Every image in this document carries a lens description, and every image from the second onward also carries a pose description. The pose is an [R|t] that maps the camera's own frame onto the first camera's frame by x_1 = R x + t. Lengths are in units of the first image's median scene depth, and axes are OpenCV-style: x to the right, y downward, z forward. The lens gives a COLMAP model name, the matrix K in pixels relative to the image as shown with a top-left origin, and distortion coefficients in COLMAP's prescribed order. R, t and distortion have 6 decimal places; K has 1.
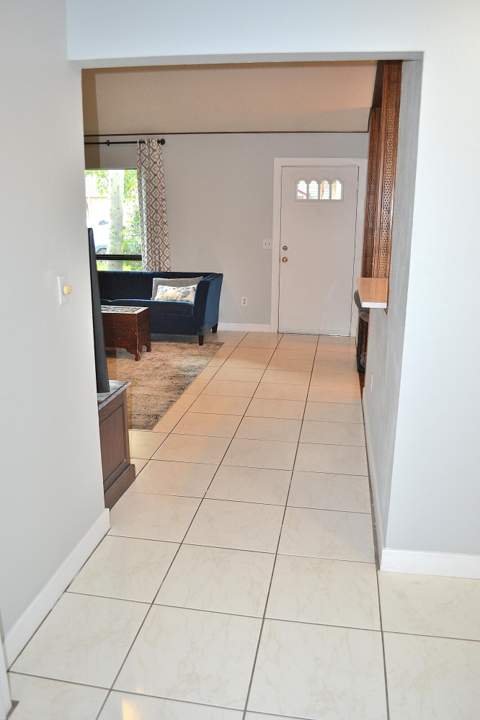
lens RADIAL K [[602.9, 0, 240.0], [0, 602.9, 360.0], [0, 0, 1]] dist [-0.069201, 0.010404]
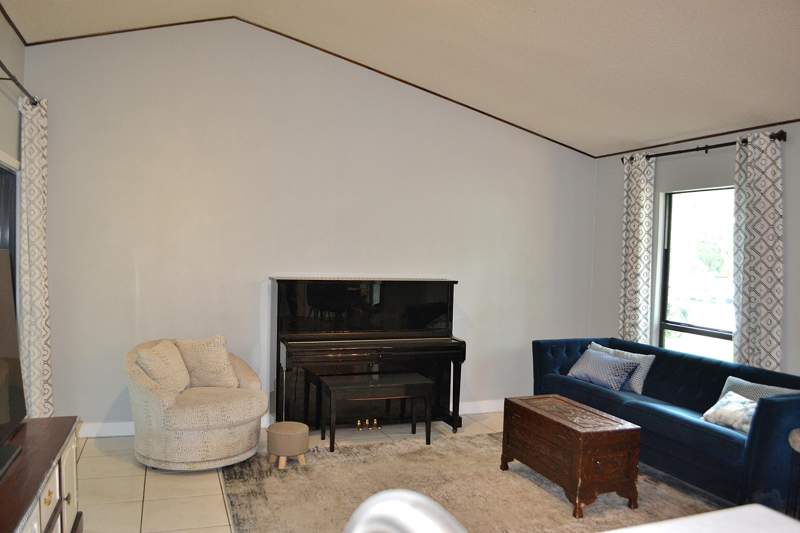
lens RADIAL K [[656.5, 0, 400.0], [0, 656.5, 266.5], [0, 0, 1]] dist [-0.076834, 0.006134]
pose [[0.496990, 0.034439, -0.867073, 0.215073], [-0.241177, 0.965326, -0.099897, -0.104551], [0.833568, 0.258766, 0.488063, 0.450399]]
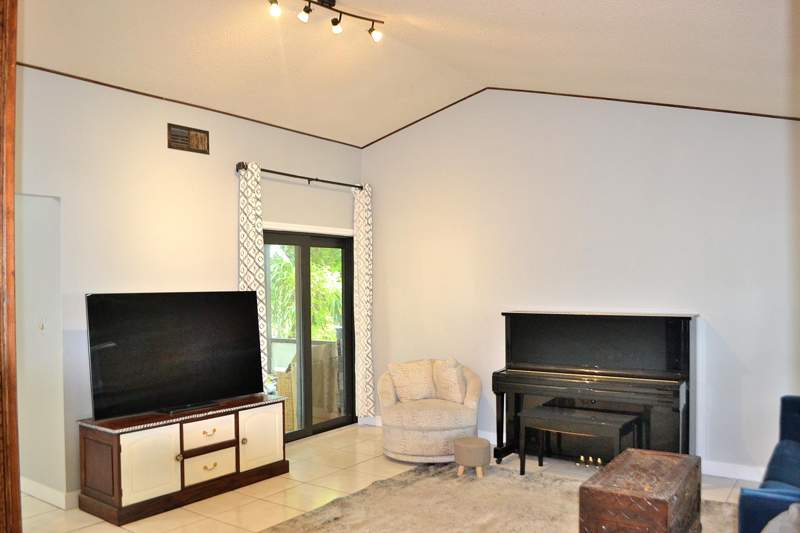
lens RADIAL K [[669.9, 0, 400.0], [0, 669.9, 266.5], [0, 0, 1]] dist [-0.069201, 0.010404]
pose [[-0.432569, -0.017389, -0.901433, 0.319075], [-0.221713, 0.971164, 0.087658, -0.223135], [0.873915, 0.237777, -0.423951, 0.893205]]
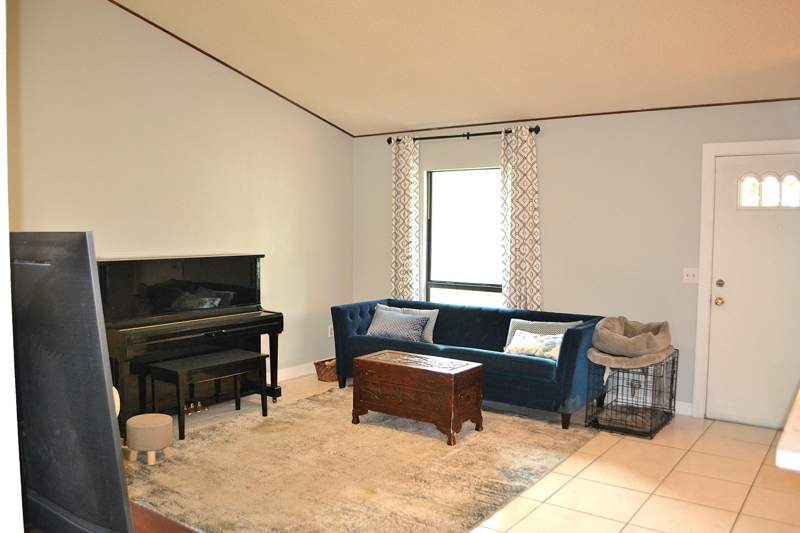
lens RADIAL K [[669.9, 0, 400.0], [0, 669.9, 266.5], [0, 0, 1]] dist [-0.069201, 0.010404]
pose [[0.897671, 0.026737, -0.439855, 0.079664], [-0.111944, 0.979249, -0.168935, -0.052095], [0.426211, 0.200888, 0.882037, 0.260259]]
